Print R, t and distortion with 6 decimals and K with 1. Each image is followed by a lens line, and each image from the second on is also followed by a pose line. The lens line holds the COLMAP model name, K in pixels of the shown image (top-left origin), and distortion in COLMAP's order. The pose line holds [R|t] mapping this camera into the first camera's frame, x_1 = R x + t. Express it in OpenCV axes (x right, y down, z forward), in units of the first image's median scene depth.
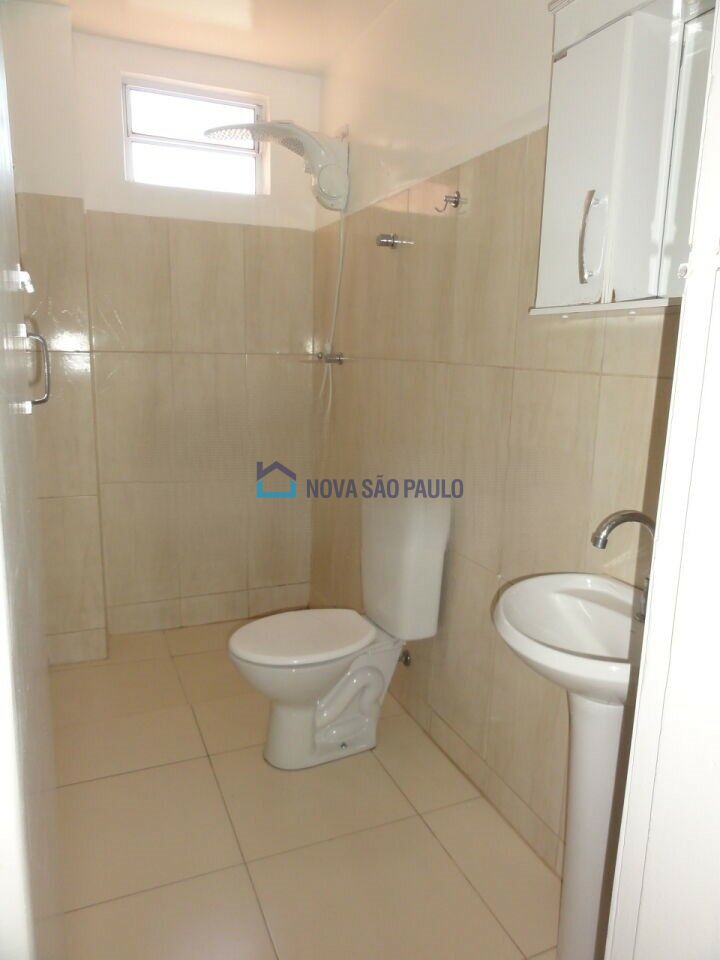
lens RADIAL K [[677.7, 0, 362.8], [0, 677.7, 480.2], [0, 0, 1]] dist [-0.008229, 0.004041]
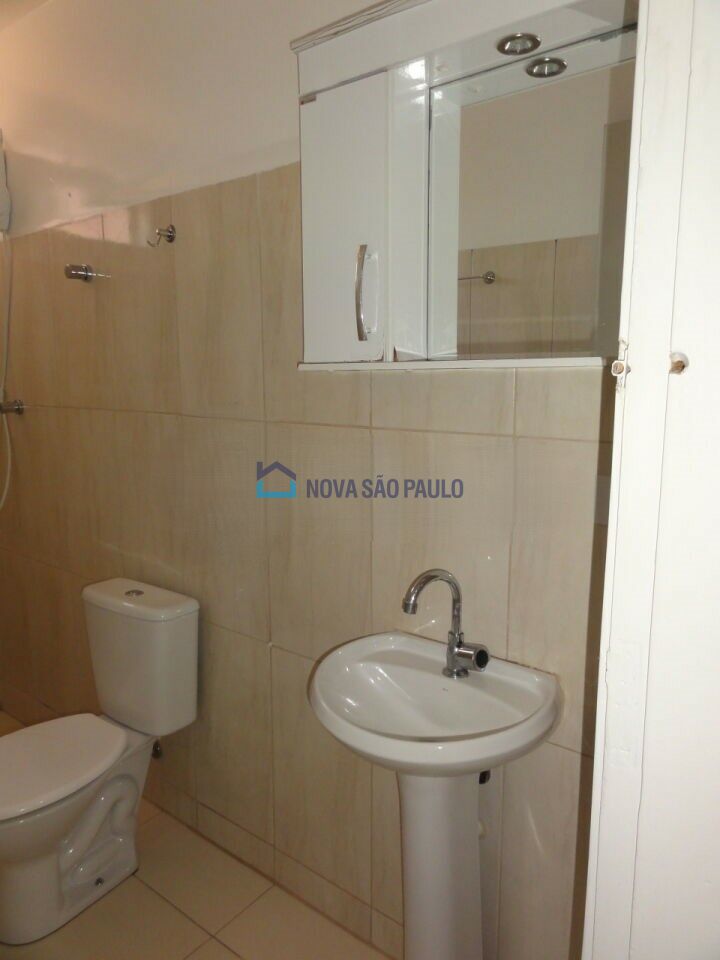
lens RADIAL K [[677.7, 0, 364.8], [0, 677.7, 479.3], [0, 0, 1]] dist [-0.008229, 0.004041]
pose [[0.876288, -0.101739, 0.470922, -0.083156], [0.115646, 0.993290, -0.000602, -0.056542], [-0.467701, 0.054988, 0.882174, 0.099183]]
